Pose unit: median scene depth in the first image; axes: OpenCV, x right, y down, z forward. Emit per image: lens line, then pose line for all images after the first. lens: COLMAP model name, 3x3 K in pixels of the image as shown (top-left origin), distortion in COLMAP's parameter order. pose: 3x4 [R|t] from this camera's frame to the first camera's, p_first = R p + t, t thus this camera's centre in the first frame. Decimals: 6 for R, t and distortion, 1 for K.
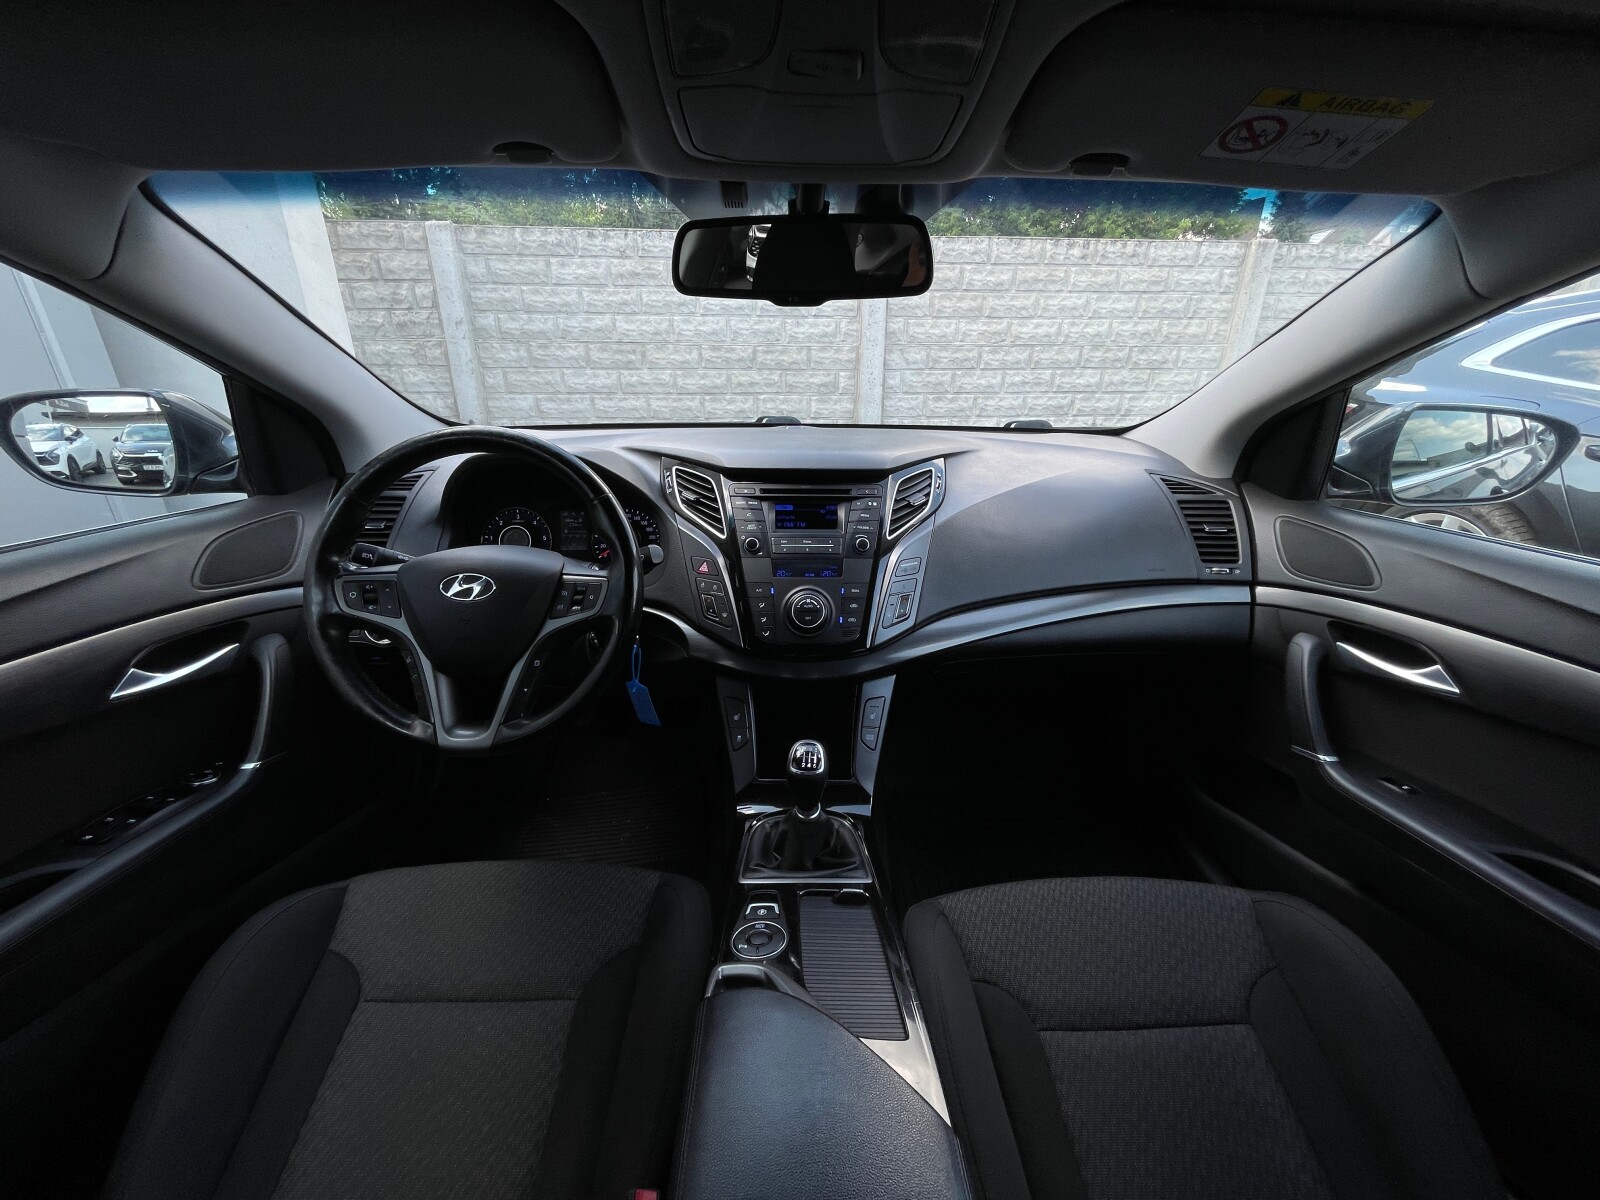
lens RADIAL K [[646.1, 0, 800.1], [0, 646.1, 604.6], [0, 0, 1]] dist [0.001186, 0.000653]
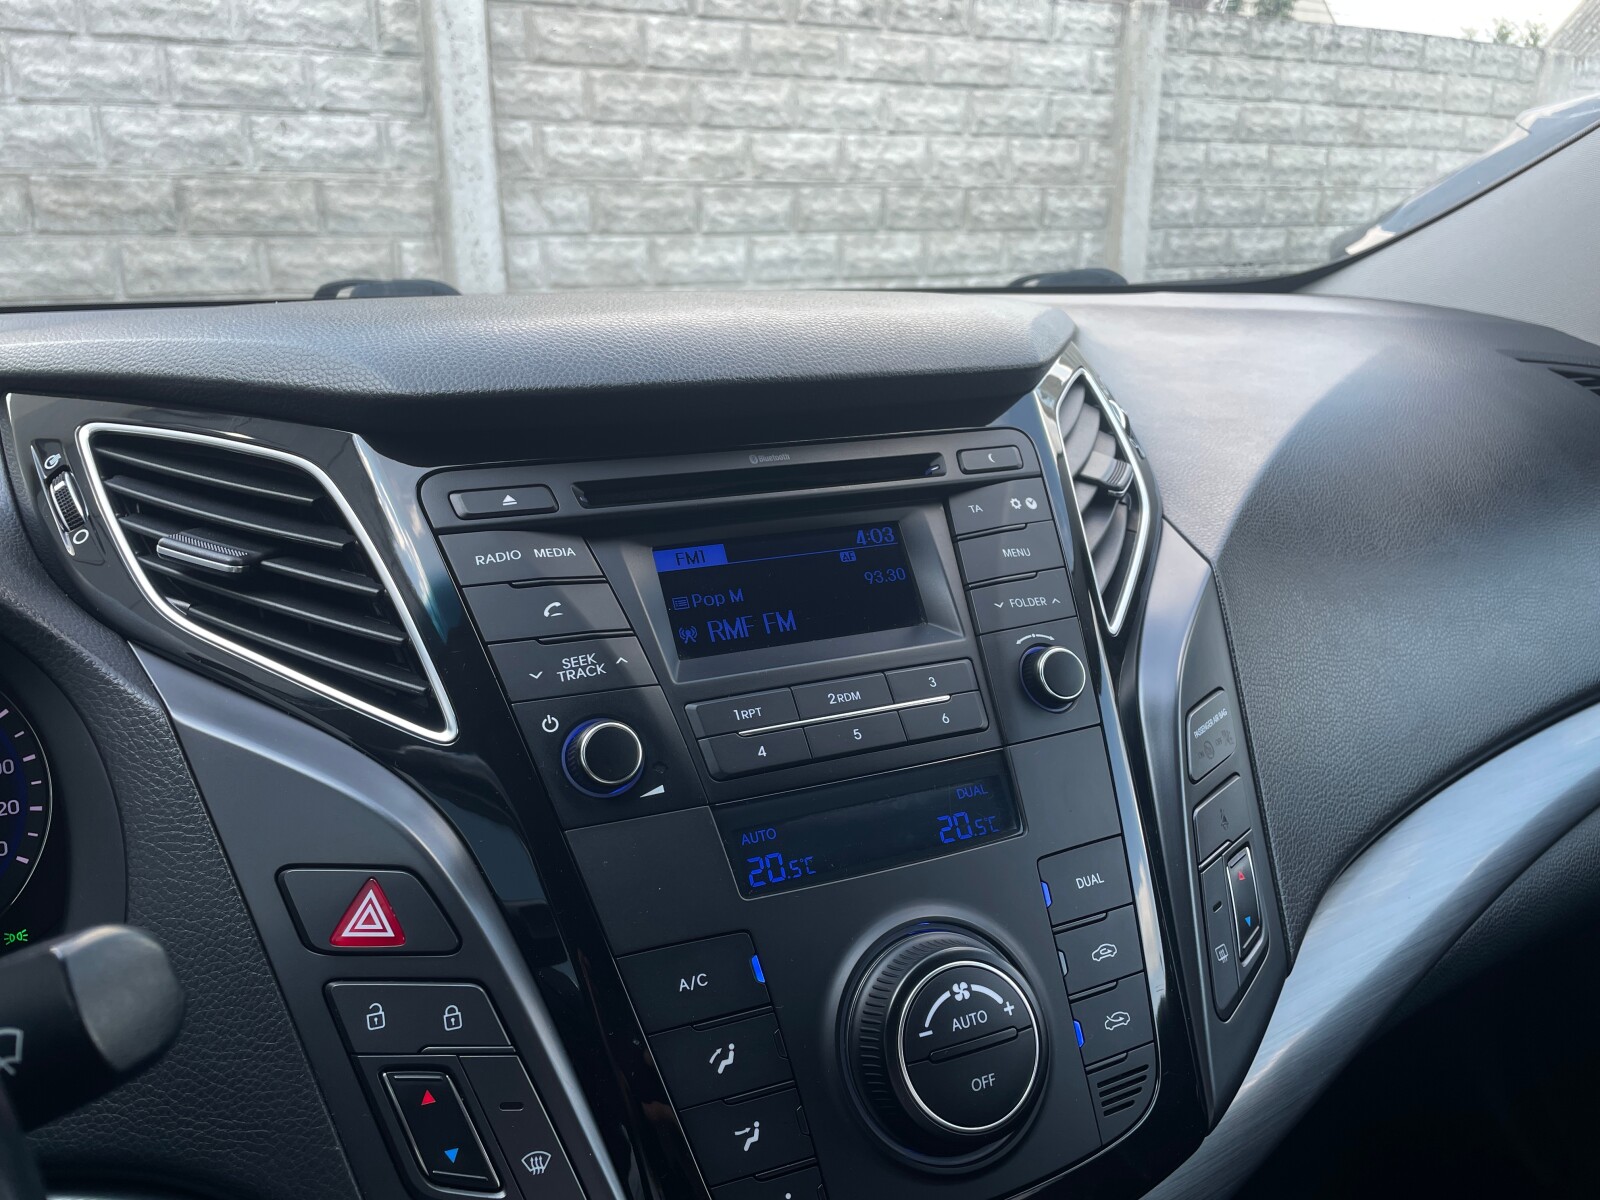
lens RADIAL K [[1213.9, 0, 783.8], [0, 1213.9, 608.8], [0, 0, 1]] dist [0.088395, -0.112928]
pose [[0.918428, -0.126716, 0.374744, -0.151342], [0.158497, 0.985821, -0.055101, -0.101724], [-0.362448, 0.110002, 0.925489, 0.583190]]
